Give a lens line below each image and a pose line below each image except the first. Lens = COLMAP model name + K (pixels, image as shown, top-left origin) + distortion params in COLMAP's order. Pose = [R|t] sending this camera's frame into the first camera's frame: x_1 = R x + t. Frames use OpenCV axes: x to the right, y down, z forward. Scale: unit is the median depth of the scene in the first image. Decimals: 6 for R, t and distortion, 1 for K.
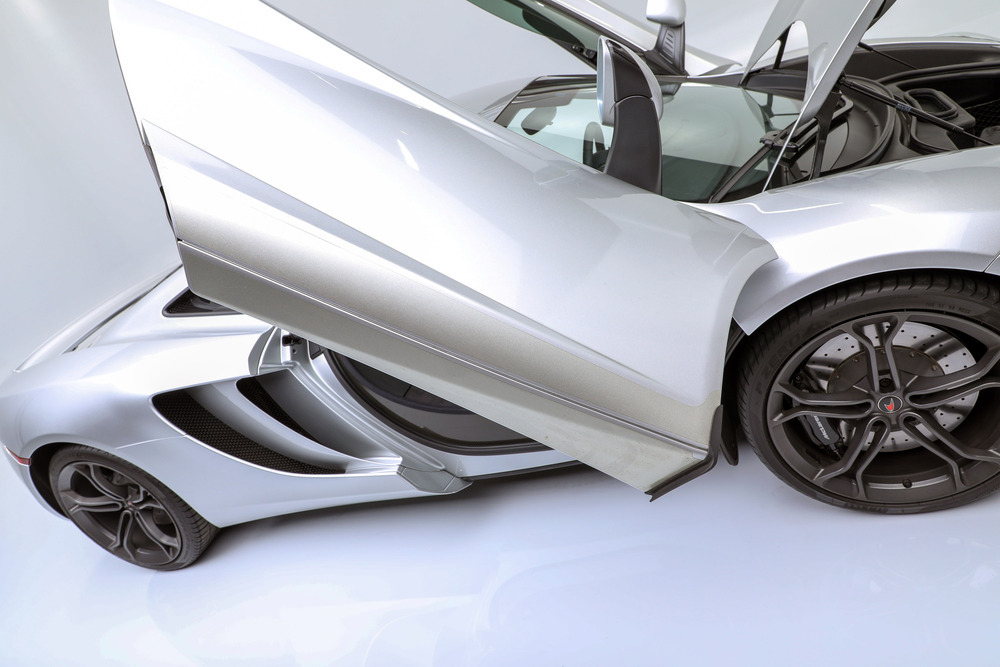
lens RADIAL K [[657.2, 0, 498.2], [0, 657.2, 336.5], [0, 0, 1]] dist [-0.005599, 0.003963]
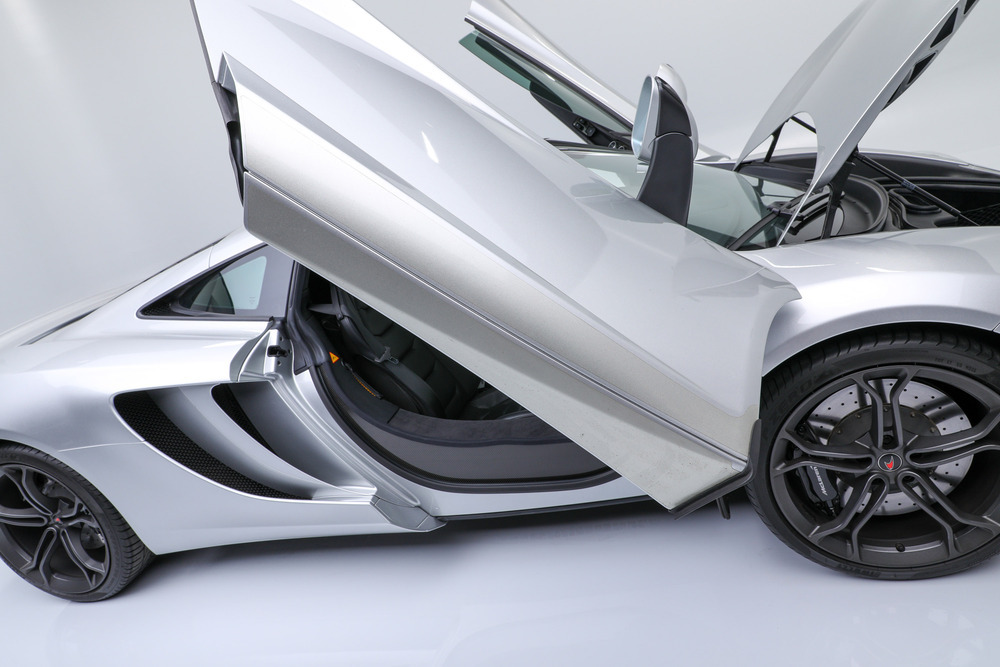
lens RADIAL K [[657.2, 0, 499.9], [0, 657.2, 334.3], [0, 0, 1]] dist [-0.005599, 0.003963]
pose [[0.990001, 0.118306, 0.076823, -0.084638], [-0.106956, 0.984639, -0.138011, 0.094563], [-0.091970, 0.128415, 0.987447, 0.024035]]
